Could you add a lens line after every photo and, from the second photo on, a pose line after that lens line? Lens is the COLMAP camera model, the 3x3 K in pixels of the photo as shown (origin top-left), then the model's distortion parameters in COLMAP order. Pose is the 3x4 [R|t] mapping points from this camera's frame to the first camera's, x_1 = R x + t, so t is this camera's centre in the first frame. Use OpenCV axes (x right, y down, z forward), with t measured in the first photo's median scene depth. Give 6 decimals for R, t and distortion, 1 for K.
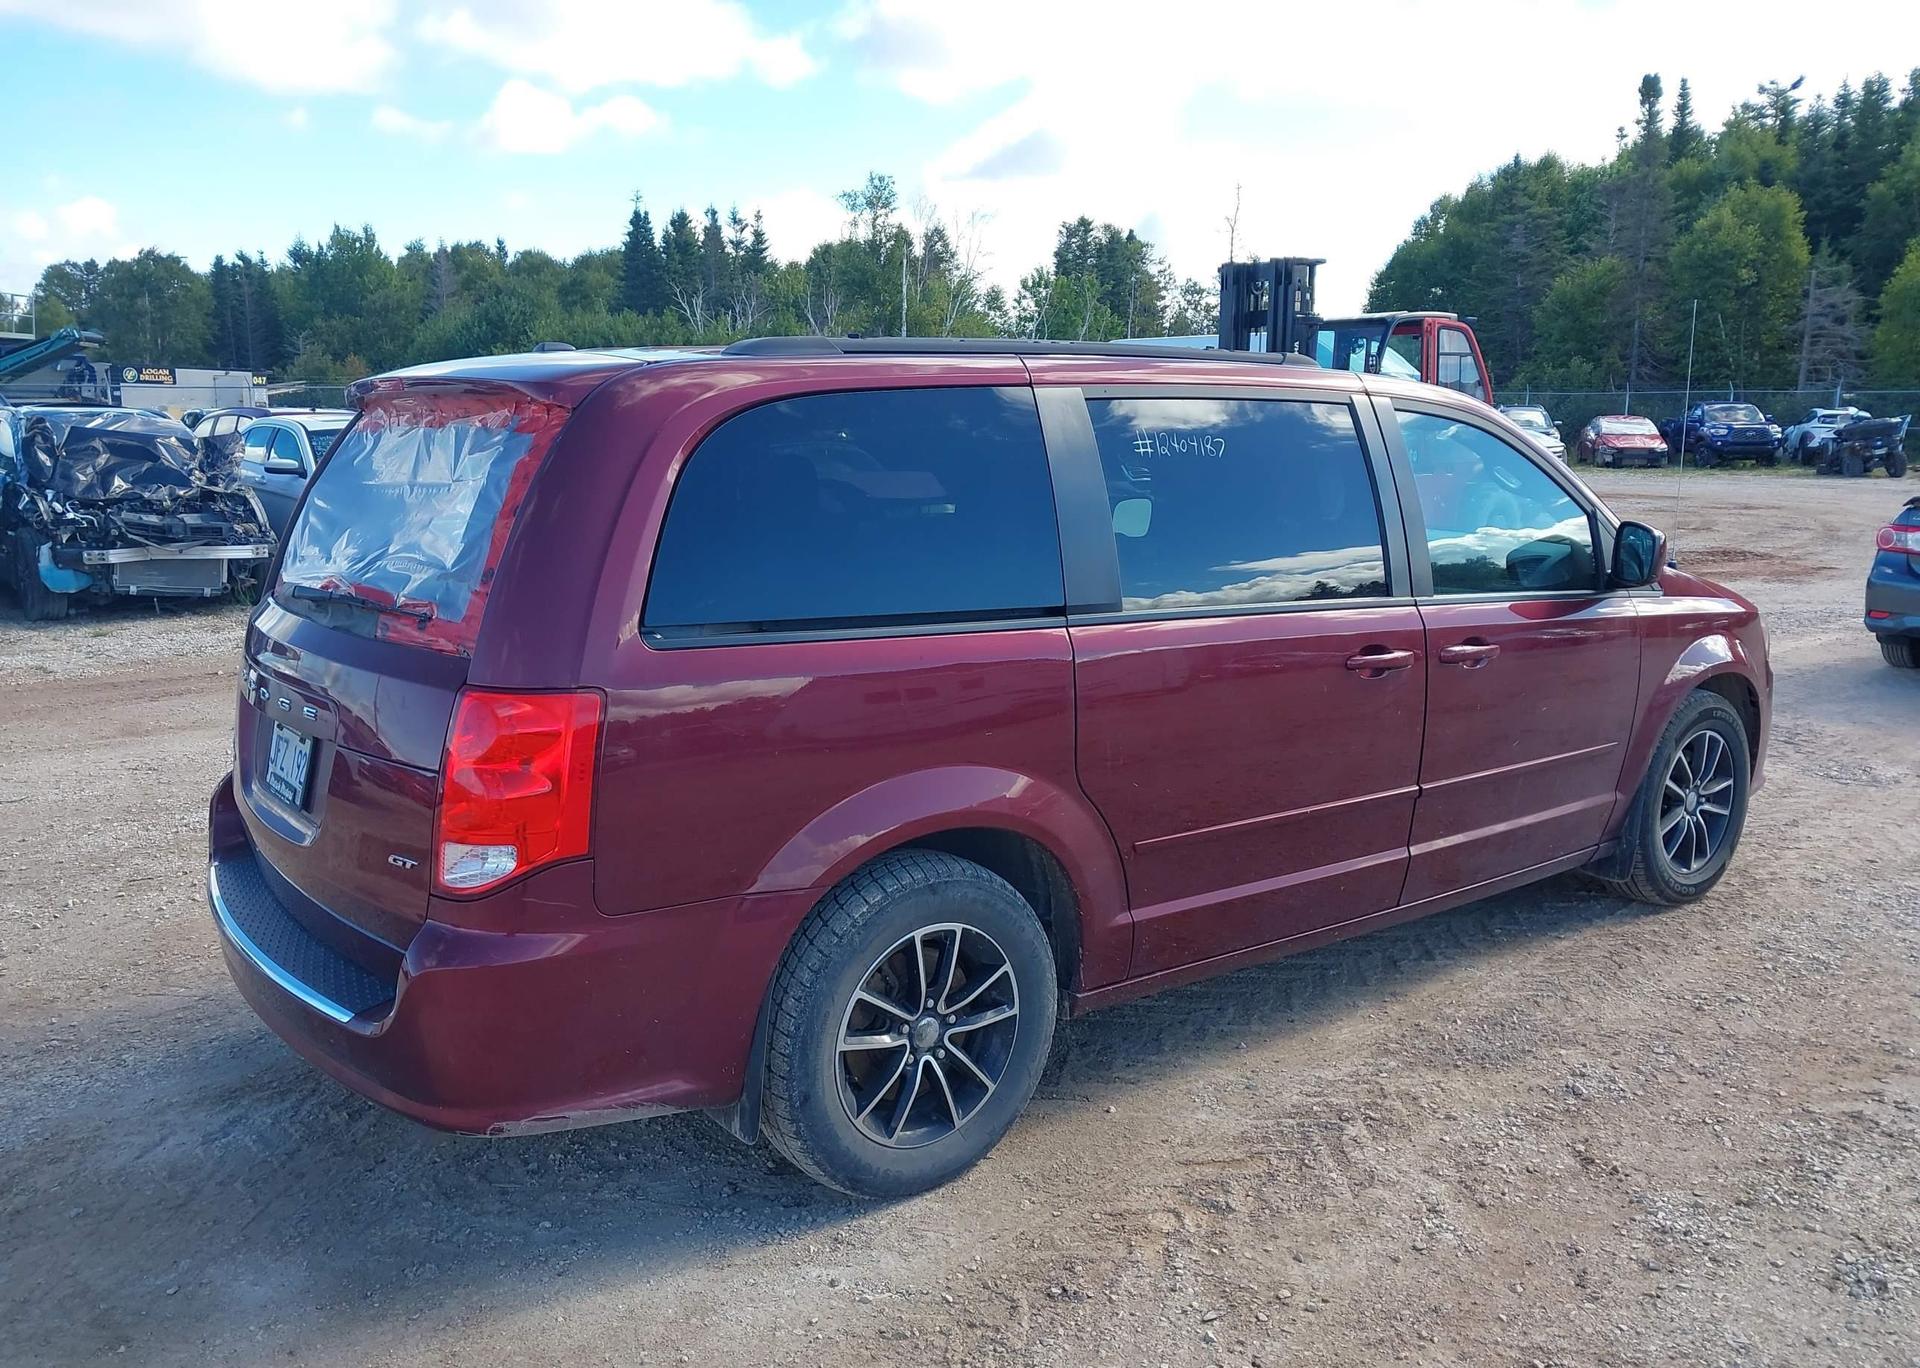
lens RADIAL K [[1508.6, 0, 925.0], [0, 1508.6, 687.6], [0, 0, 1]] dist [0.036347, -0.037908]
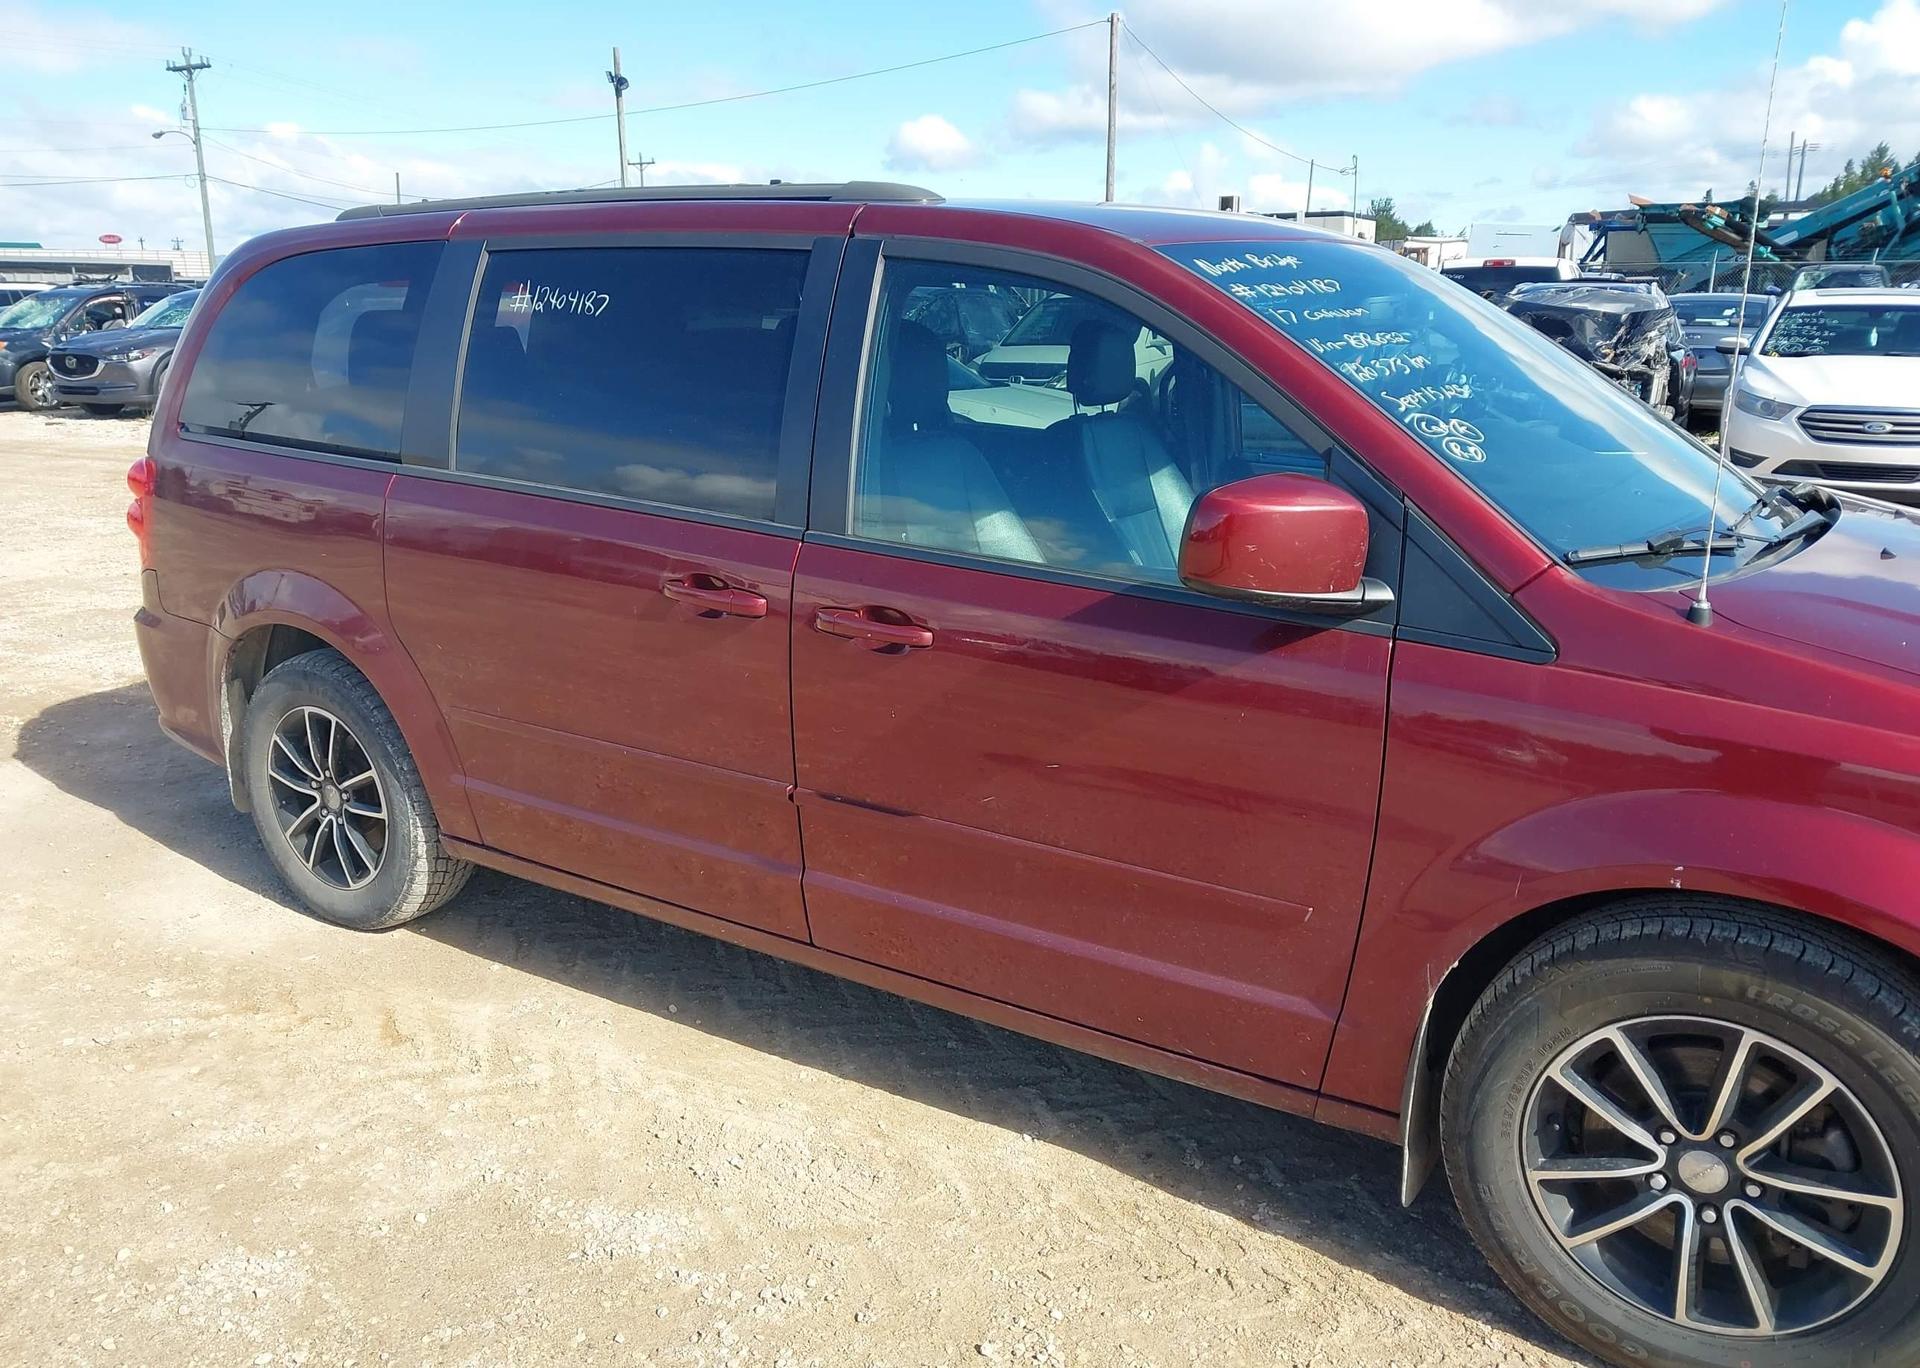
lens RADIAL K [[1508.6, 0, 962.5], [0, 1508.6, 677.8], [0, 0, 1]] dist [0.036347, -0.037908]
pose [[0.351365, 0.228911, -0.907823, 0.693755], [-0.166246, 0.969495, 0.180118, -0.090816], [0.921360, 0.087635, 0.378702, 0.555504]]
